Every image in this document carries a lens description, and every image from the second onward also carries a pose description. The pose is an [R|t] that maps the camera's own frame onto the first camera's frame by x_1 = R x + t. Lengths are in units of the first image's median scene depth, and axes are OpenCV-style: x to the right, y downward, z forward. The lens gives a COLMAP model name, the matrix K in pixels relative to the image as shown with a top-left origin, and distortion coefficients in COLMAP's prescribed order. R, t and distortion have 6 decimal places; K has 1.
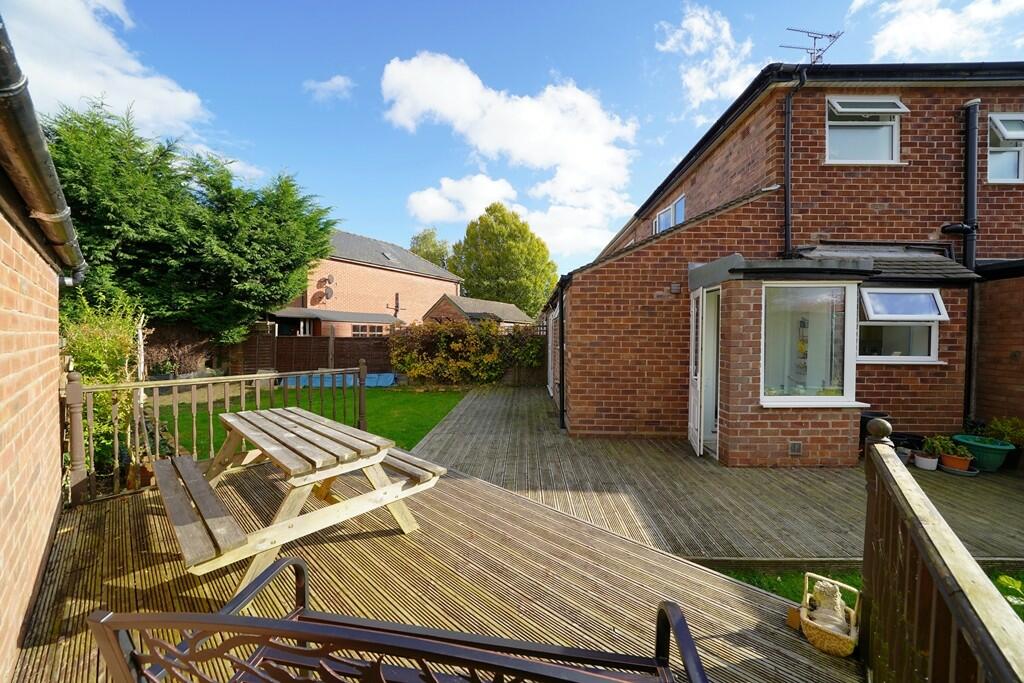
lens RADIAL K [[356.1, 0, 511.7], [0, 356.1, 341.9], [0, 0, 1]] dist [-0.016762, 0.000539]
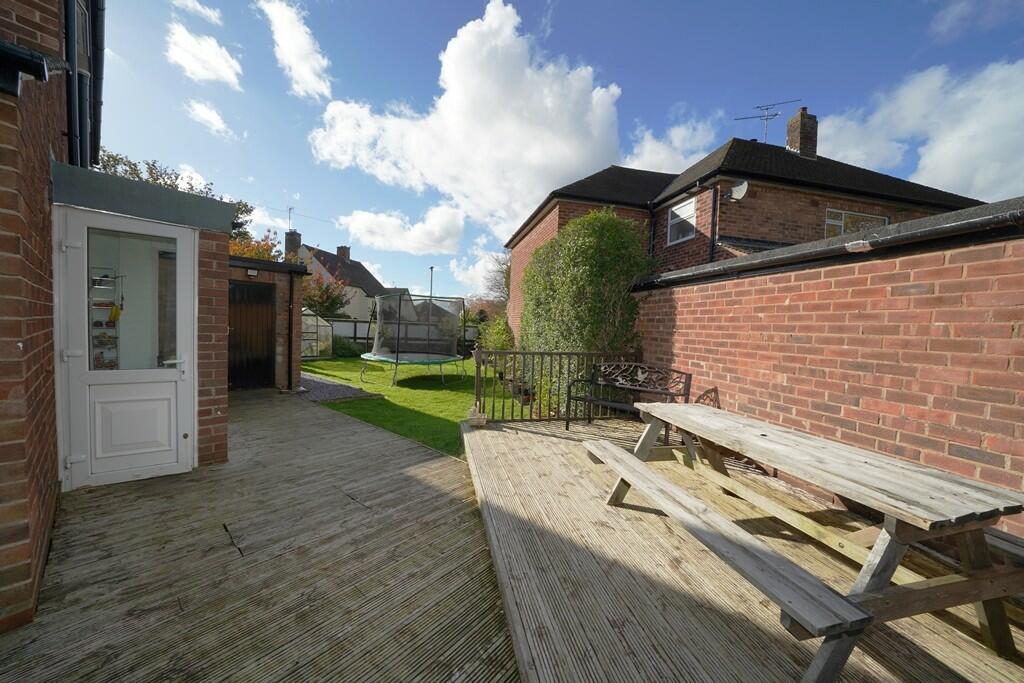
lens RADIAL K [[356.1, 0, 513.3], [0, 356.1, 341.1], [0, 0, 1]] dist [-0.016762, 0.000539]
pose [[-0.791914, -0.057106, 0.607956, -0.209486], [-0.025119, 0.997821, 0.061007, 0.002572], [-0.610115, 0.033041, -0.791623, 0.637264]]
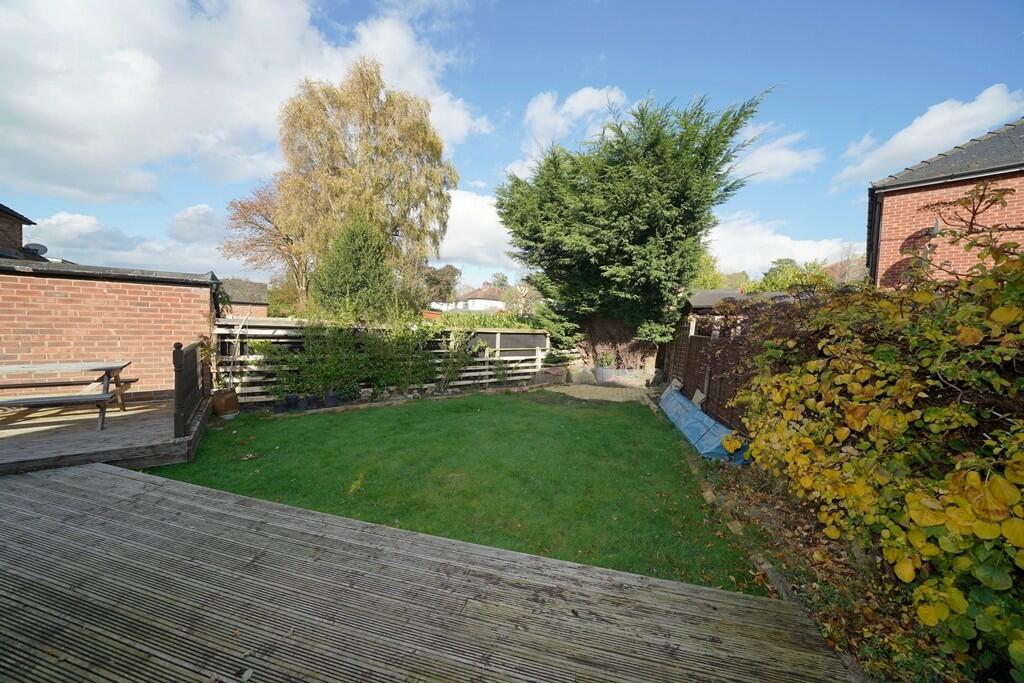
lens RADIAL K [[356.1, 0, 511.0], [0, 356.1, 345.5], [0, 0, 1]] dist [-0.016762, 0.000539]
pose [[-0.211930, 0.049108, -0.976050, 0.145852], [-0.062372, 0.996021, 0.063656, -0.029639], [0.975293, 0.074369, -0.208023, 1.141055]]
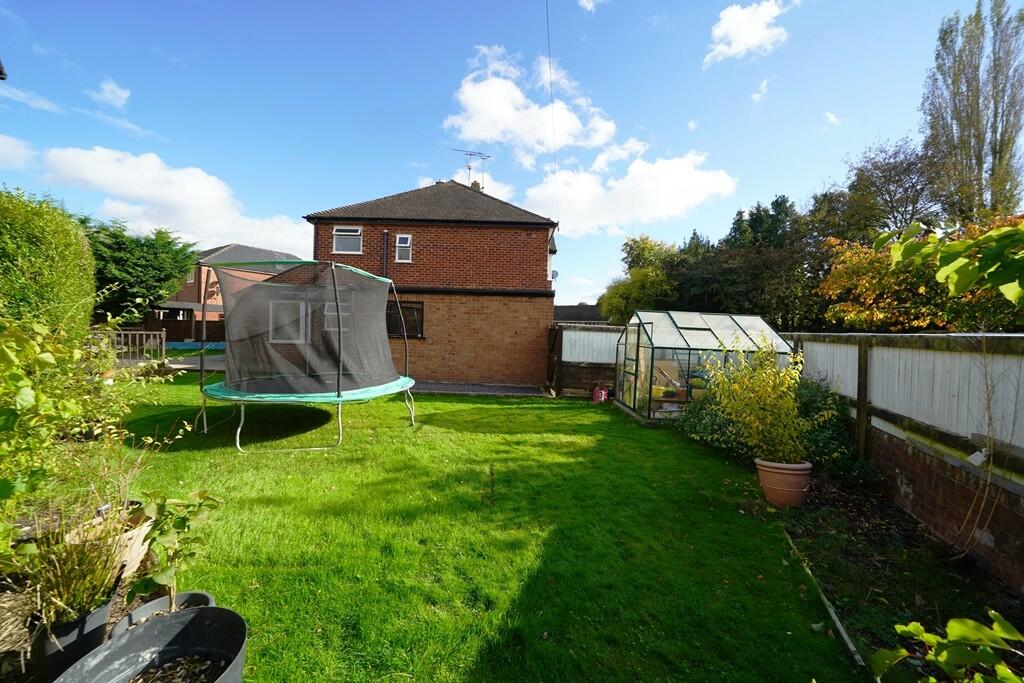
lens RADIAL K [[356.1, 0, 514.6], [0, 356.1, 336.7], [0, 0, 1]] dist [-0.016762, 0.000539]
pose [[0.999162, 0.023000, 0.033845, 1.337049], [-0.023027, 0.999735, 0.000414, 0.039614], [-0.033827, -0.001193, 0.999427, -0.998921]]
